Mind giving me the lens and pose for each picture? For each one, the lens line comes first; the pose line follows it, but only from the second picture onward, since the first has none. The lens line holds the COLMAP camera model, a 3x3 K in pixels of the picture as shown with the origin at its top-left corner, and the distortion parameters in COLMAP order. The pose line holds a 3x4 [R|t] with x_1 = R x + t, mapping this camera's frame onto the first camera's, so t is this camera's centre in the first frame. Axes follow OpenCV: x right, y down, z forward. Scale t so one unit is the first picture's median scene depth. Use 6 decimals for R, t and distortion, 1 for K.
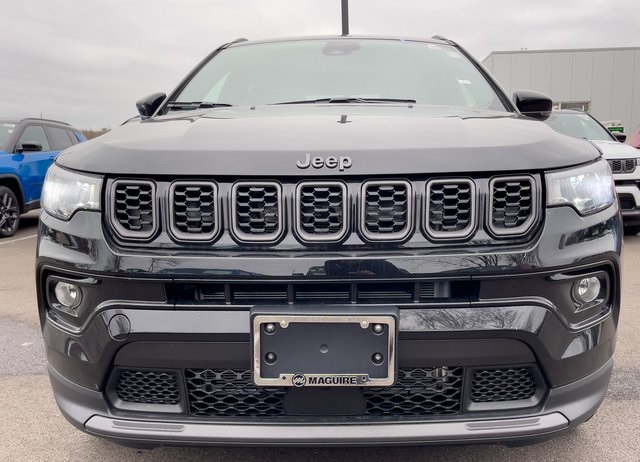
lens RADIAL K [[516.3, 0, 316.8], [0, 516.3, 245.4], [0, 0, 1]] dist [0.126069, -0.014135]
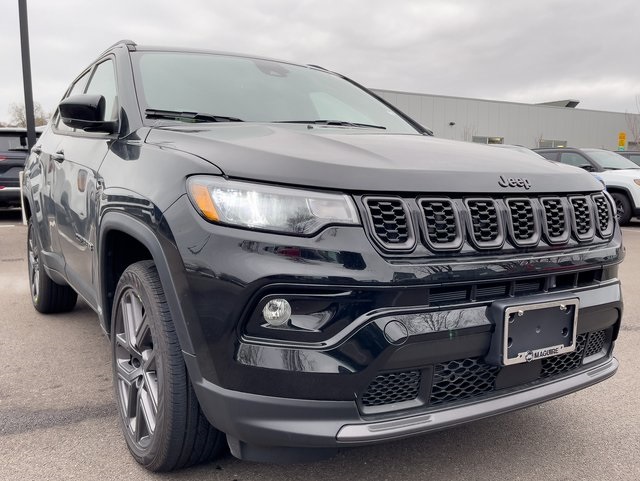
lens RADIAL K [[590.8, 0, 322.0], [0, 590.8, 240.8], [0, 0, 1]] dist [-0.028102, 0.000000]
pose [[0.850341, -0.032676, 0.525217, -1.025607], [0.062177, 0.997318, -0.038618, 0.005143], [-0.522546, 0.065495, 0.850092, 0.037051]]
